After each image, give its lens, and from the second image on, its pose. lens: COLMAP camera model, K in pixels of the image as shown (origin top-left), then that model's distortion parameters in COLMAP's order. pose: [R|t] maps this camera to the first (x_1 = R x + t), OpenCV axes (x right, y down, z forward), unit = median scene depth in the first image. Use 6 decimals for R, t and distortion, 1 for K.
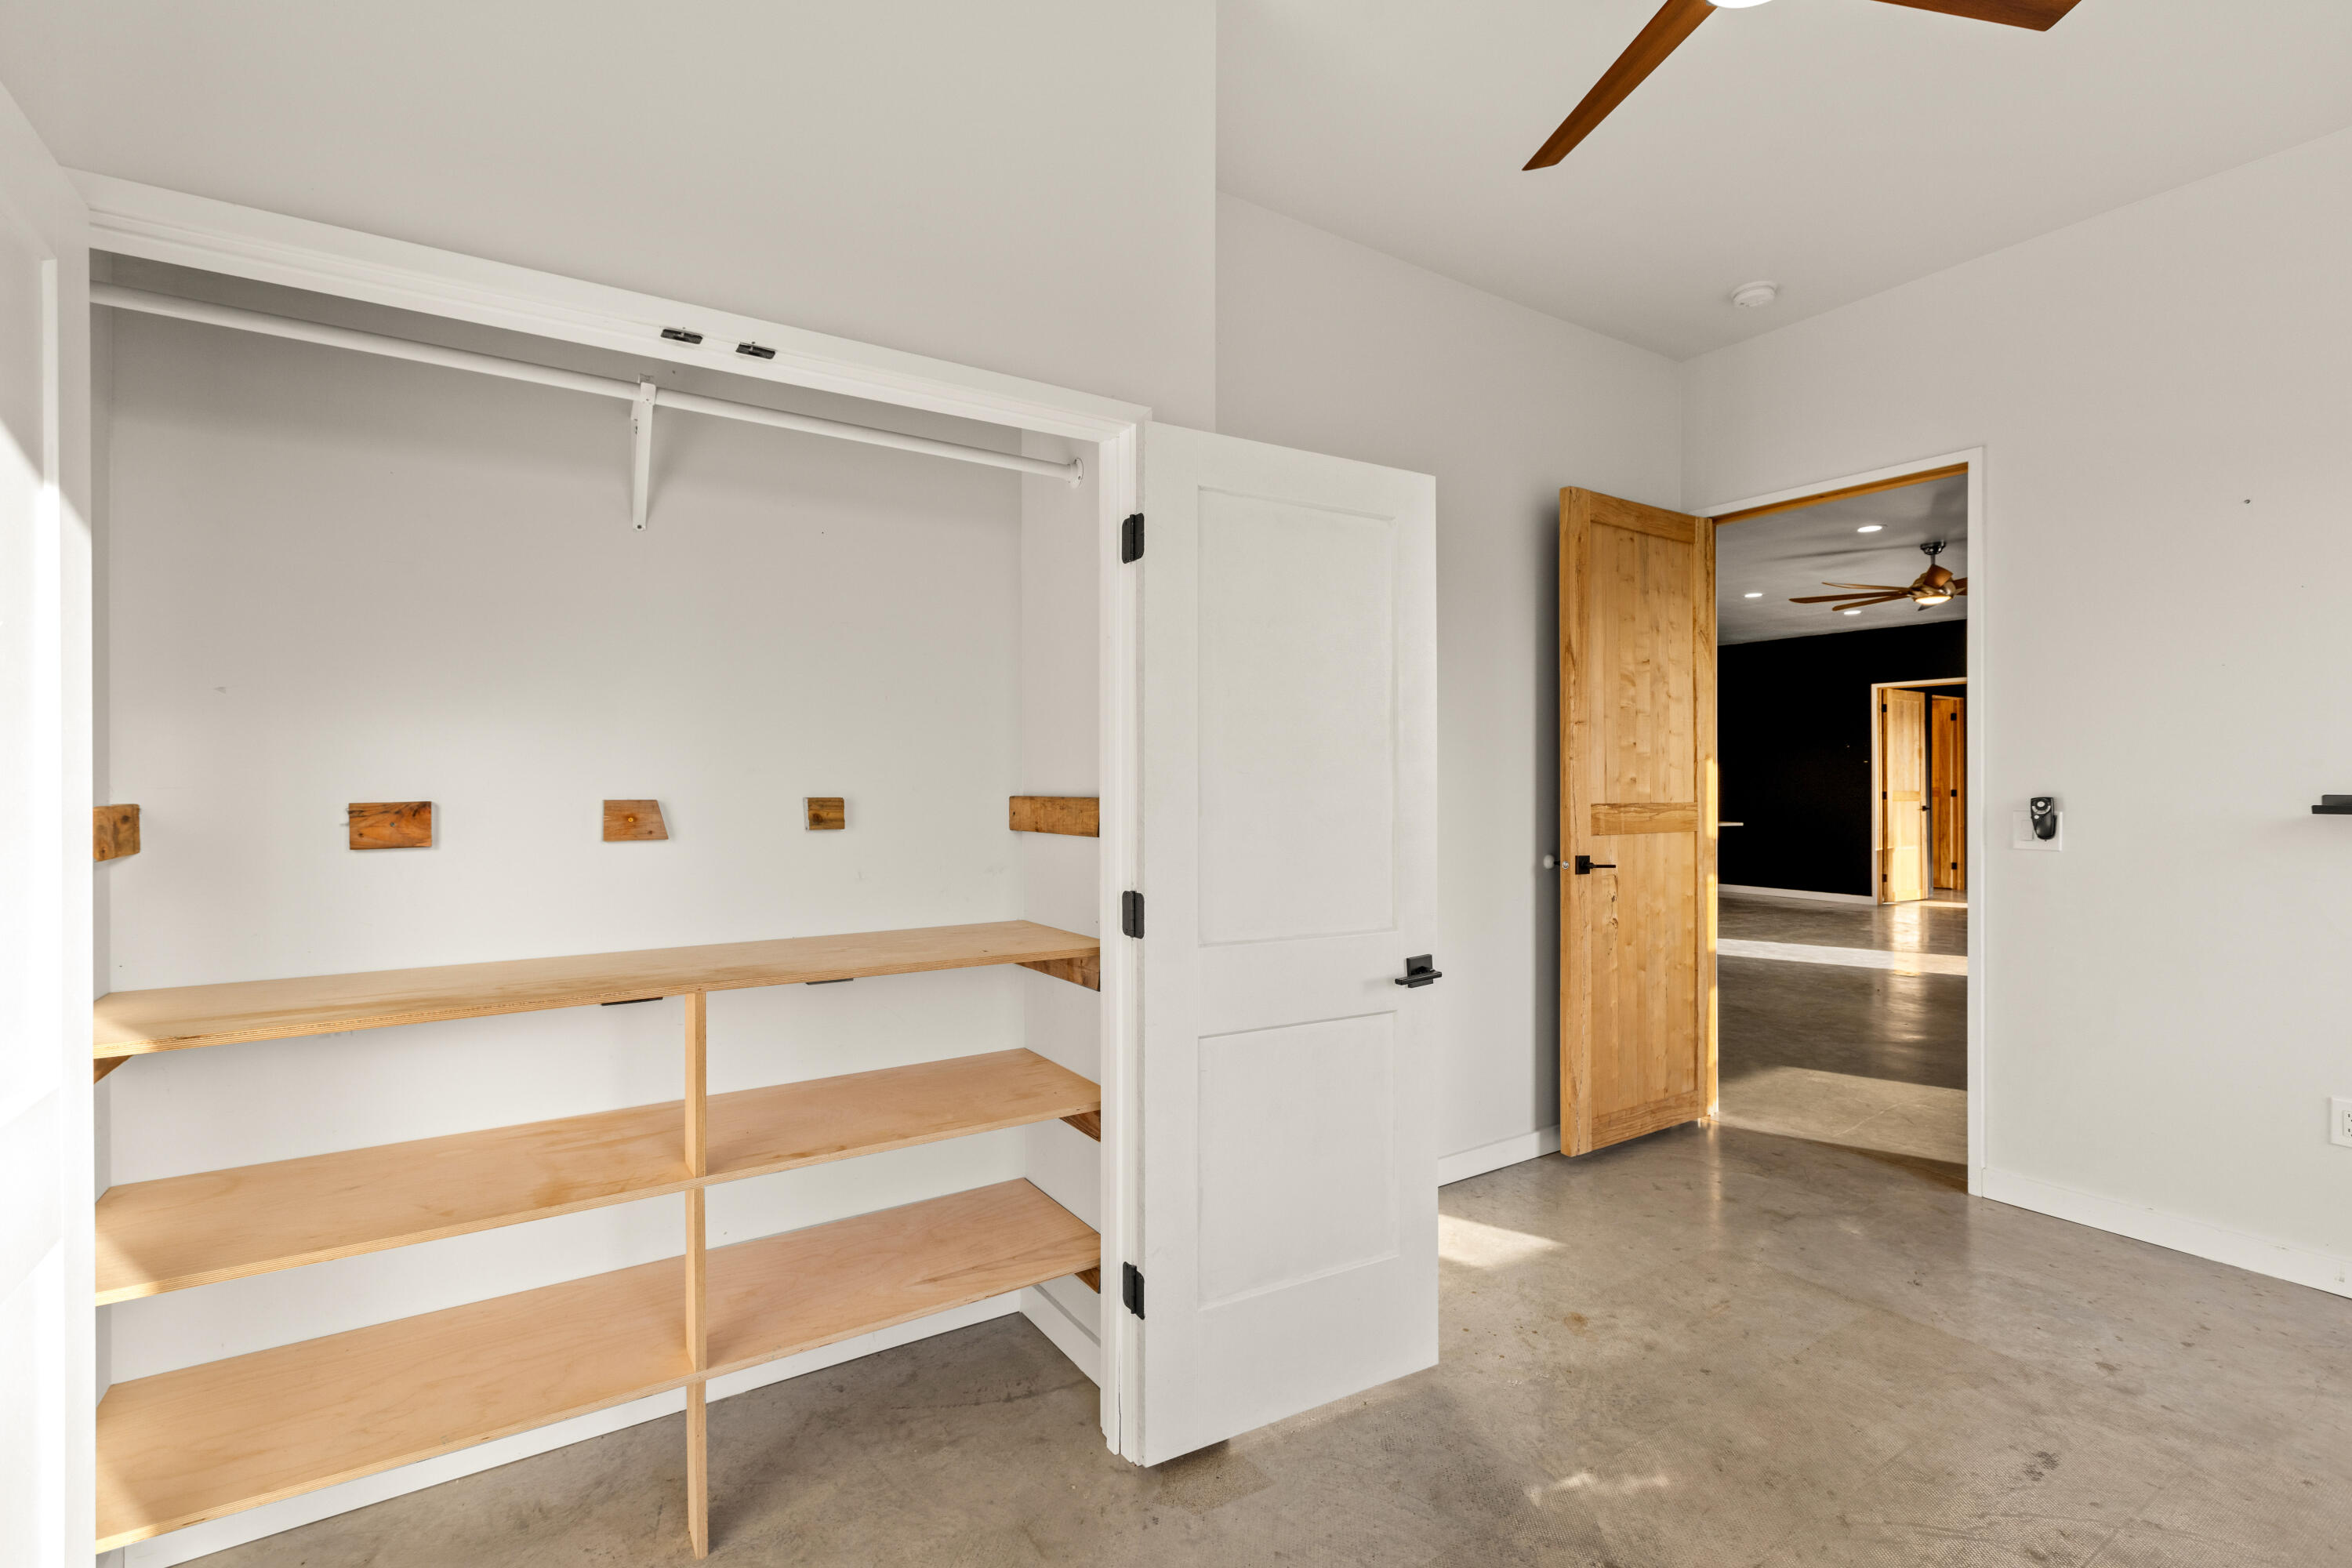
lens RADIAL K [[1052.3, 0, 1171.6], [0, 1052.3, 780.5], [0, 0, 1]] dist [-0.000289, -0.000085]
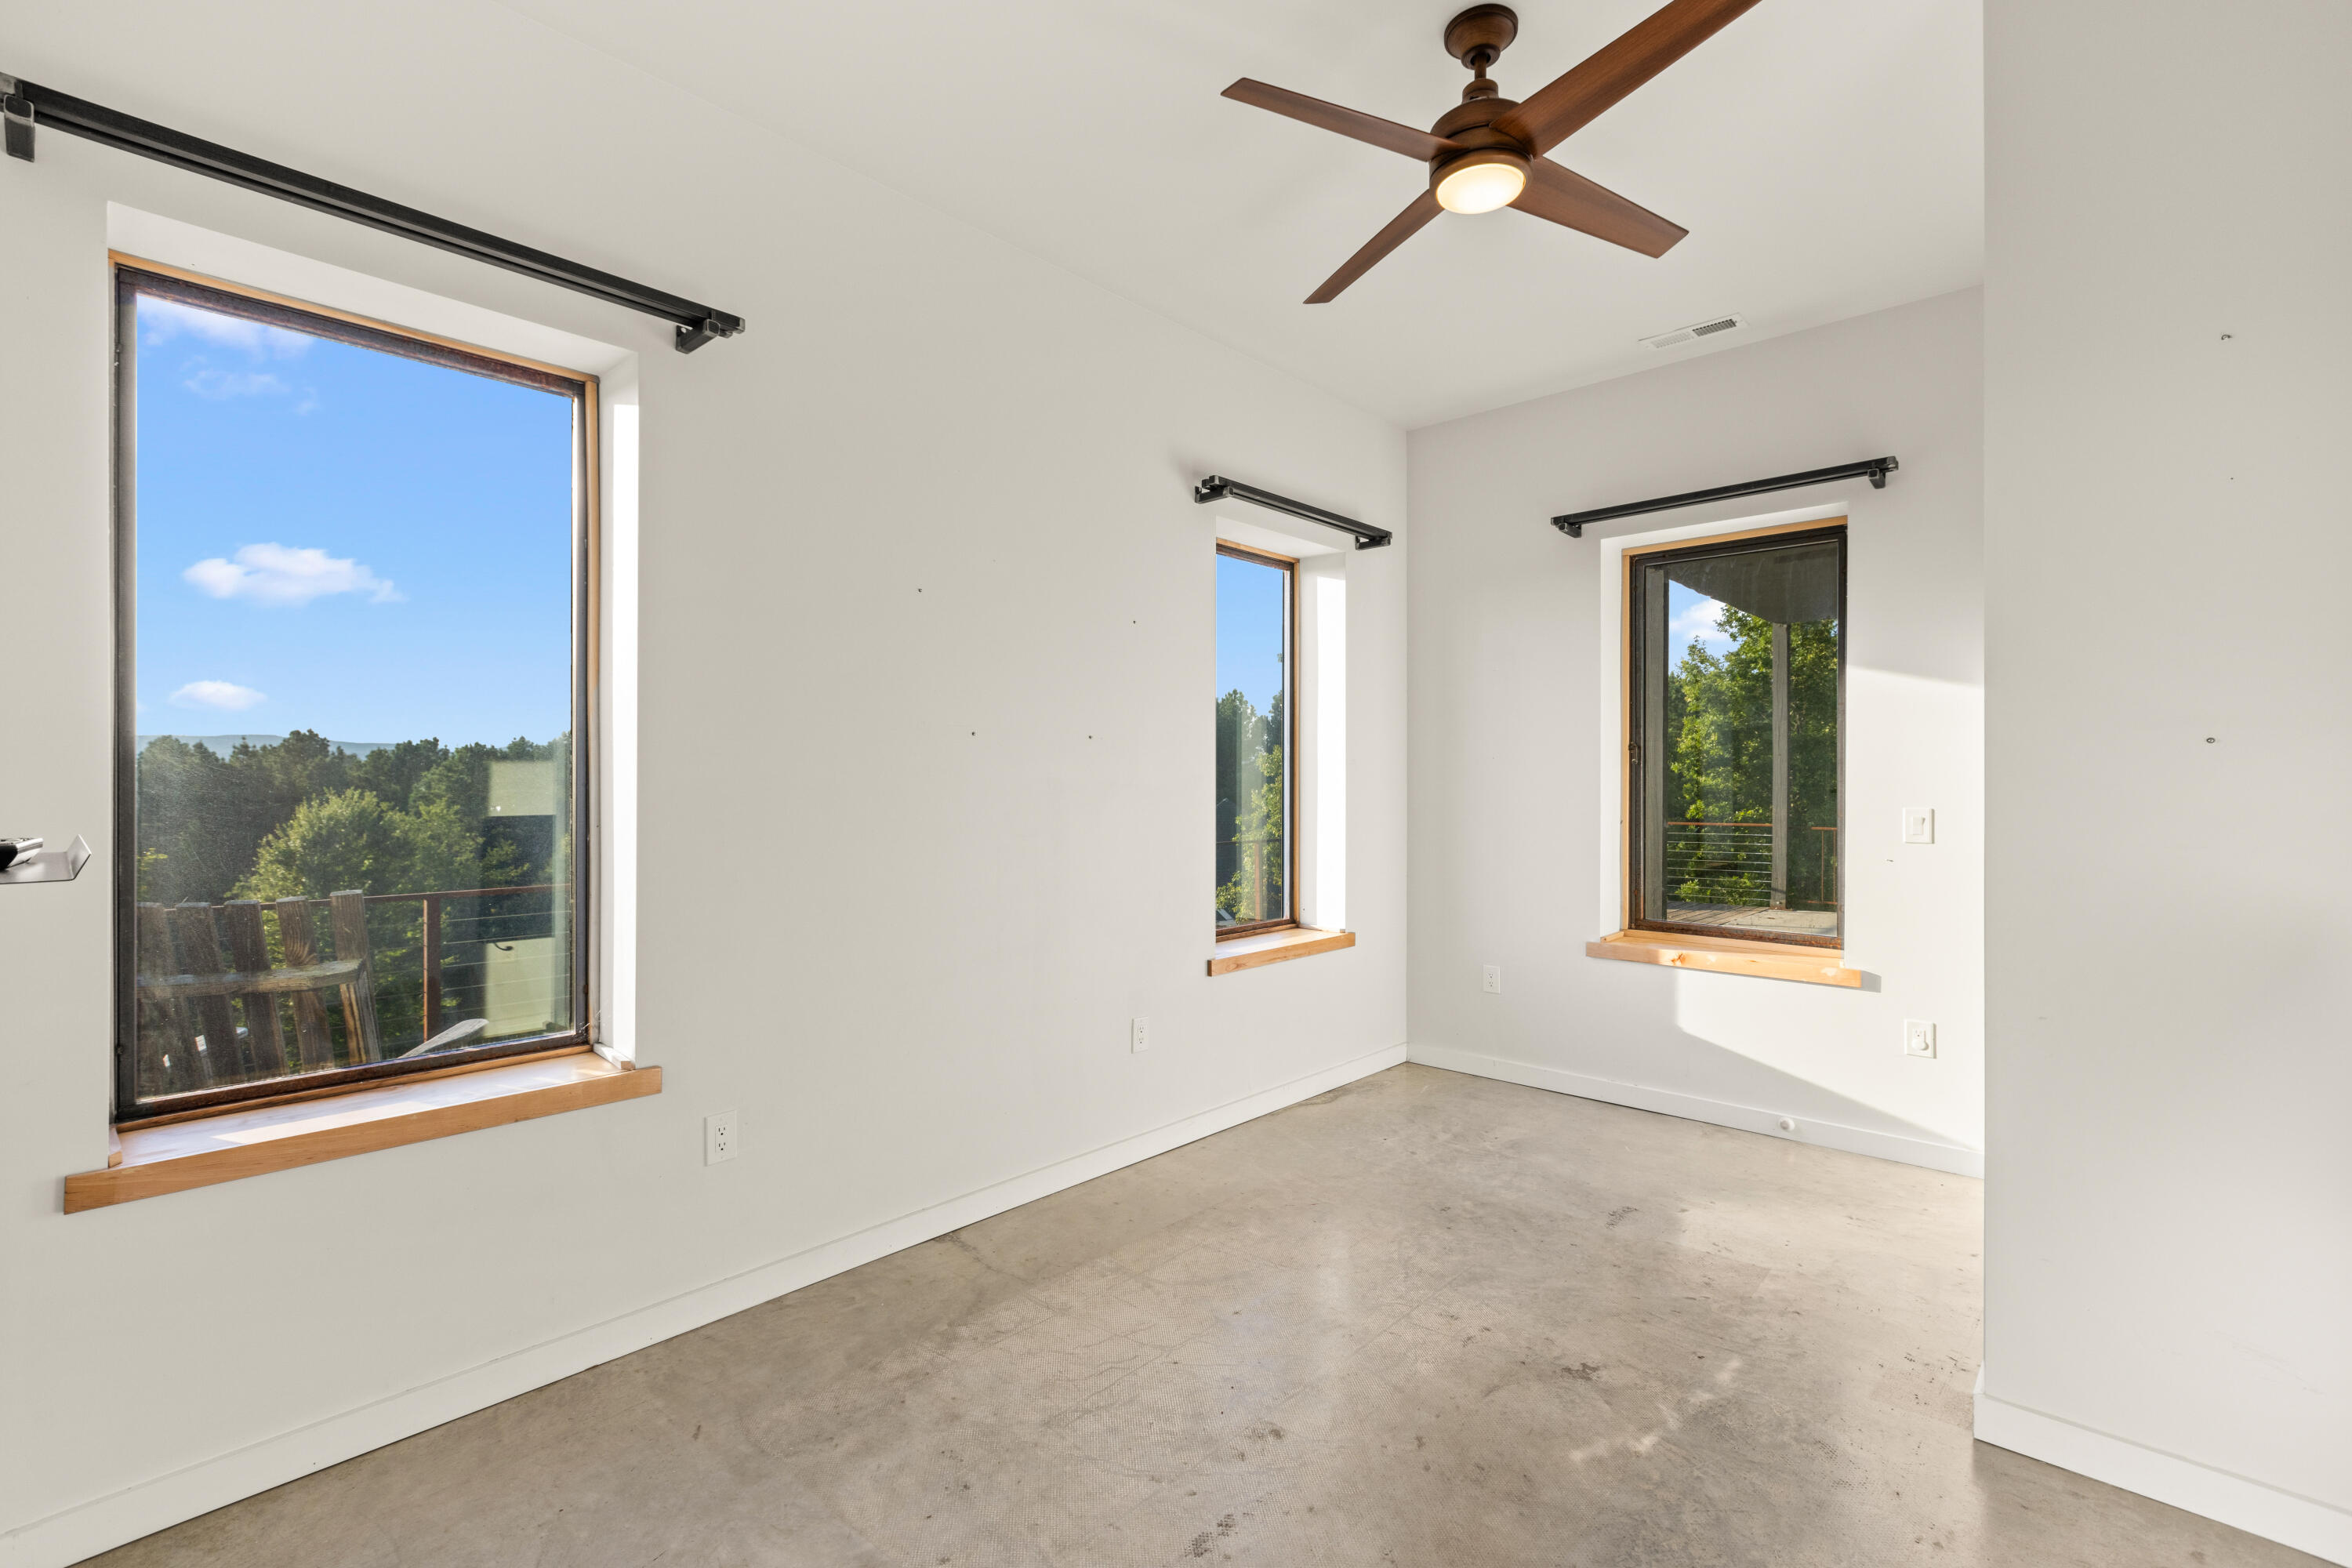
lens RADIAL K [[1052.3, 0, 1171.6], [0, 1052.3, 780.5], [0, 0, 1]] dist [-0.000289, -0.000085]
pose [[-0.969676, 0.000315, -0.244392, 1.087039], [-0.000838, 0.999989, 0.004612, -0.004431], [0.244391, 0.004677, -0.969665, 1.876882]]
